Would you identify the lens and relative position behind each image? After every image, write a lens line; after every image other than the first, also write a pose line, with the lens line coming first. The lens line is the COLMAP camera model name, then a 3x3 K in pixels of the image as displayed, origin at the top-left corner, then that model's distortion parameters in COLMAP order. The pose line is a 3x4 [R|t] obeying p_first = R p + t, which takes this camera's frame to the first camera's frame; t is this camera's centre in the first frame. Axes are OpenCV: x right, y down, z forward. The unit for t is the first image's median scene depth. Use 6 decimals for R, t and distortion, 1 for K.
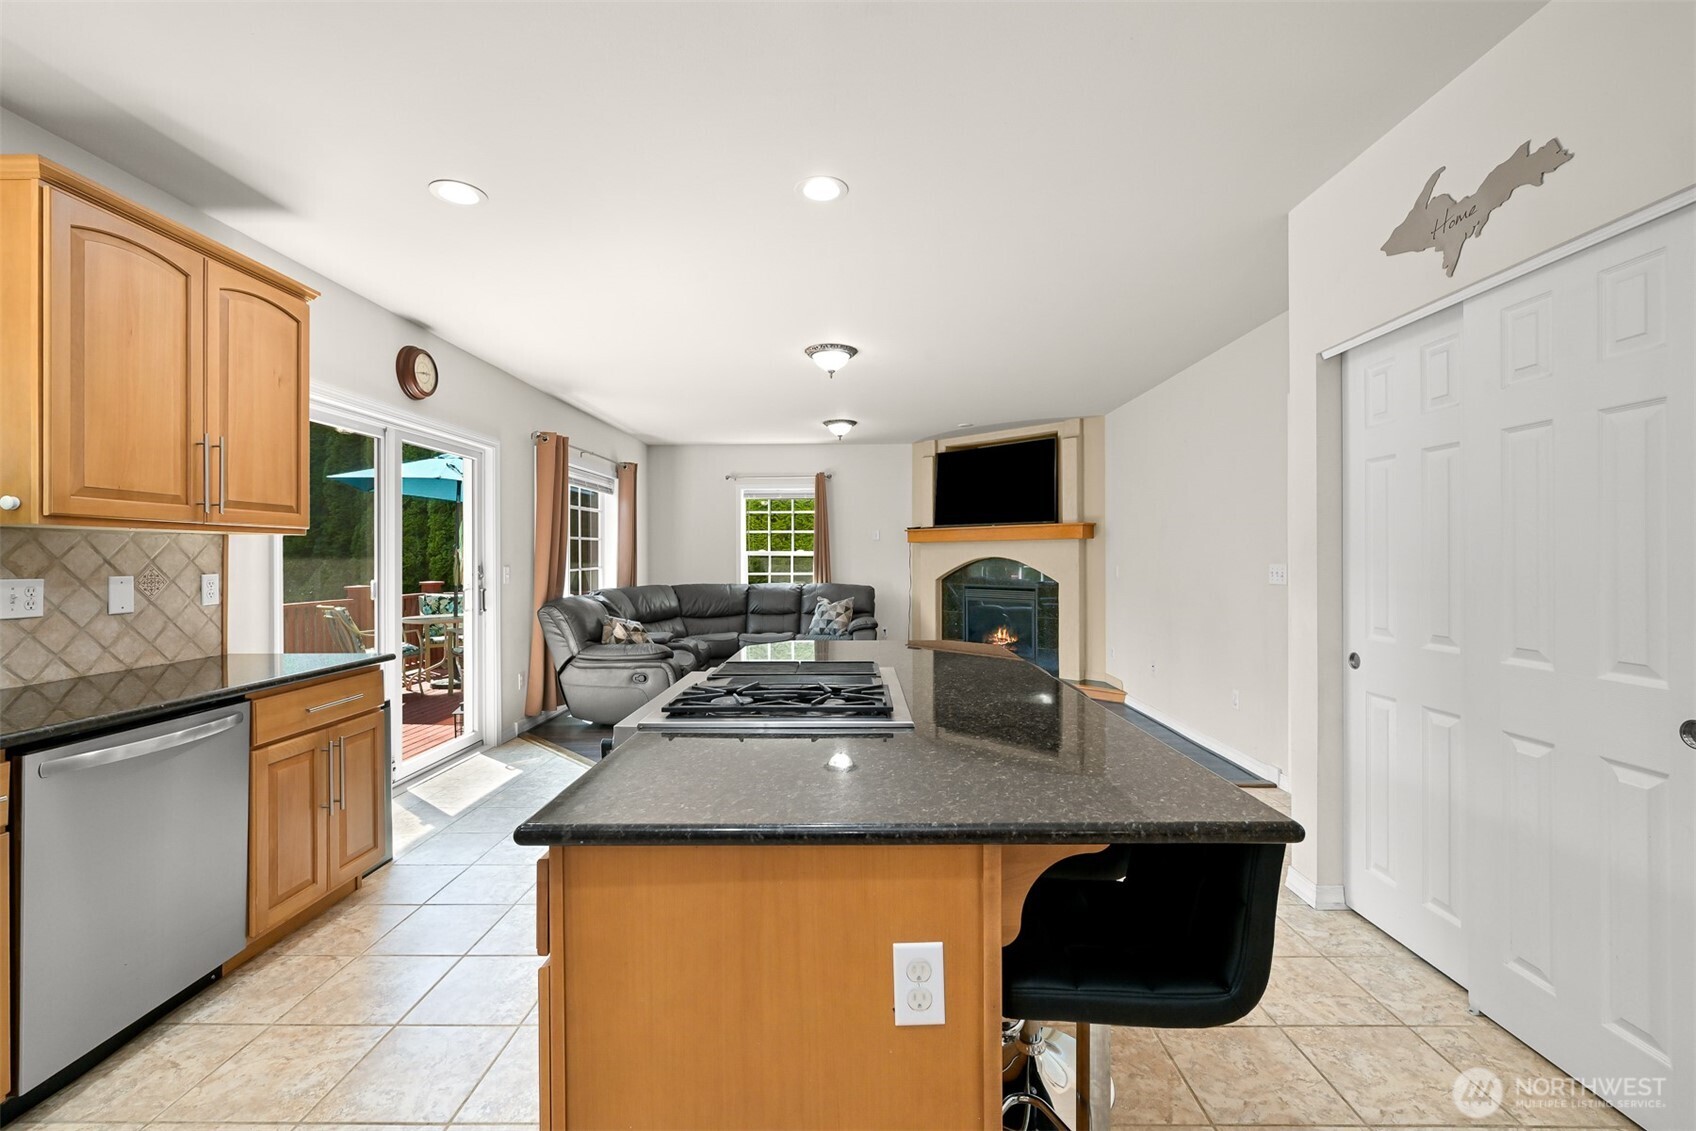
lens RADIAL K [[727.5, 0, 855.5], [0, 727.5, 555.2], [0, 0, 1]] dist [-0.001046, 0.000011]
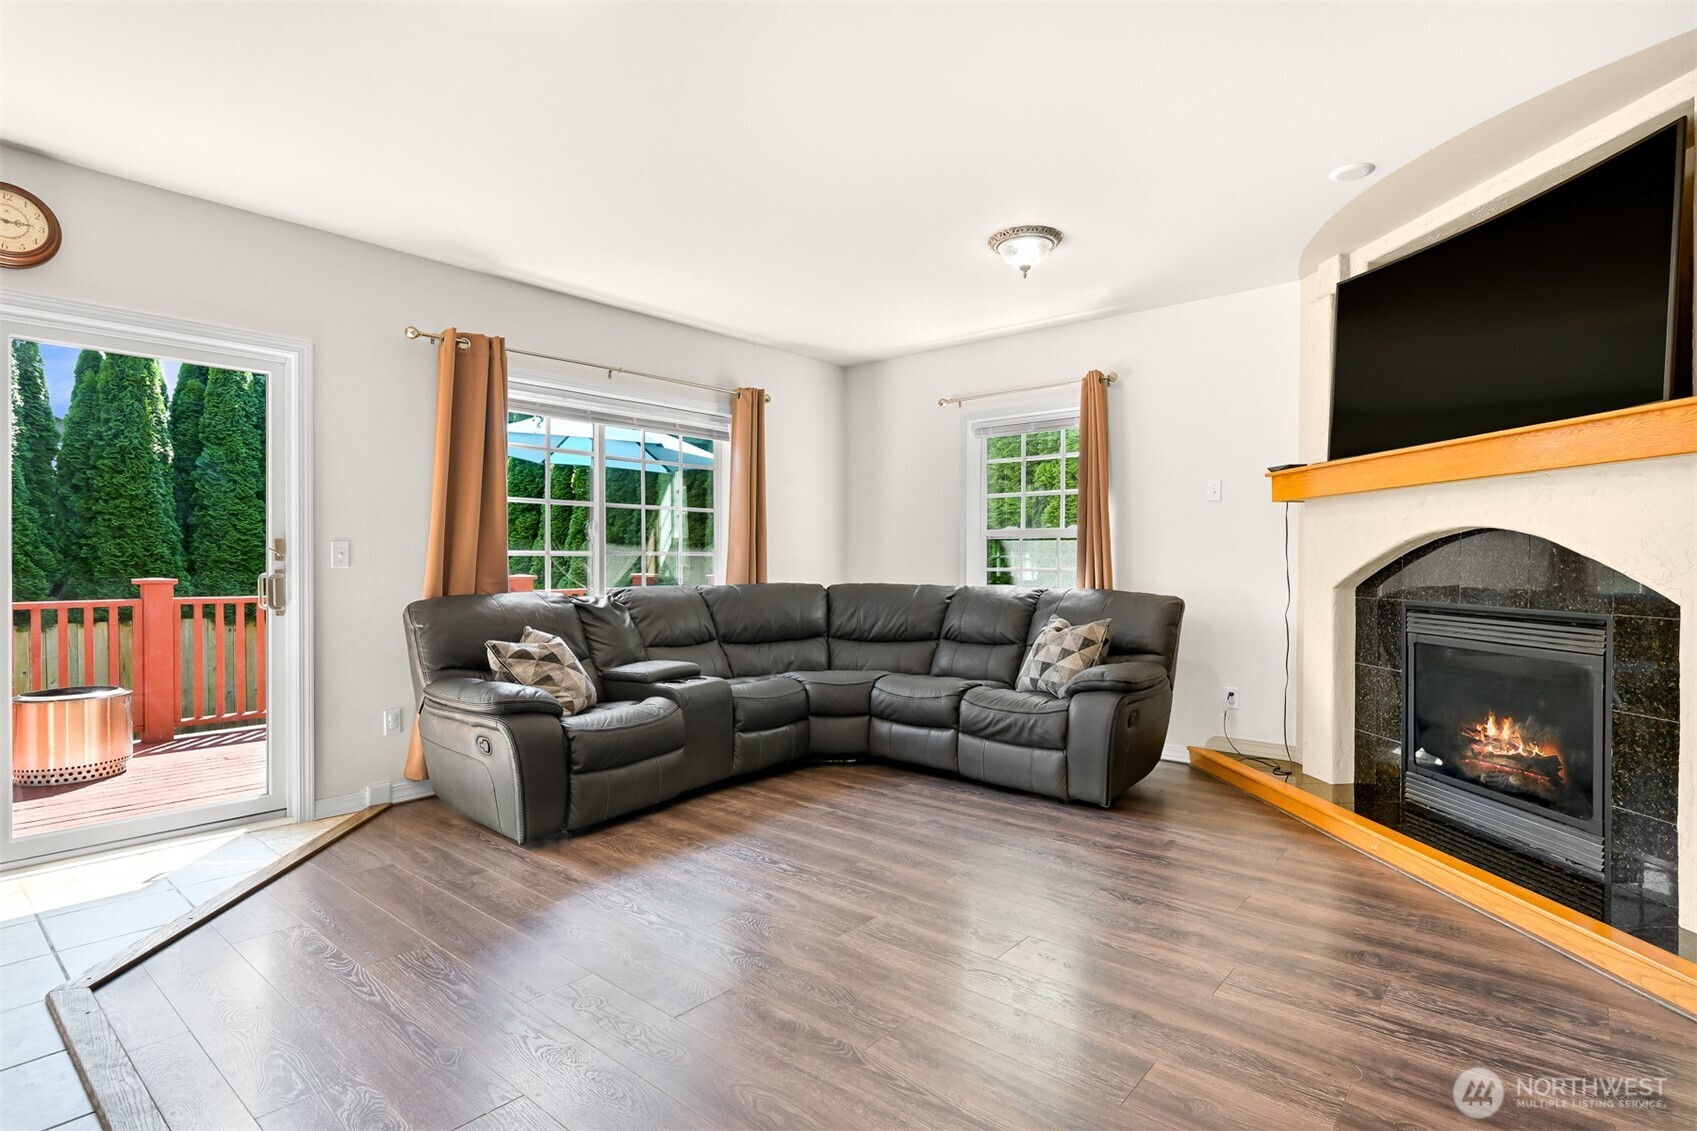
lens RADIAL K [[837.2, 0, 848.5], [0, 837.2, 565.5], [0, 0, 1]] dist [0.000675, 0.000046]
pose [[0.767053, 0.009064, -0.641519, 0.530420], [-0.003500, 0.999944, 0.009943, 0.046042], [0.641574, -0.005382, 0.767043, 1.183171]]
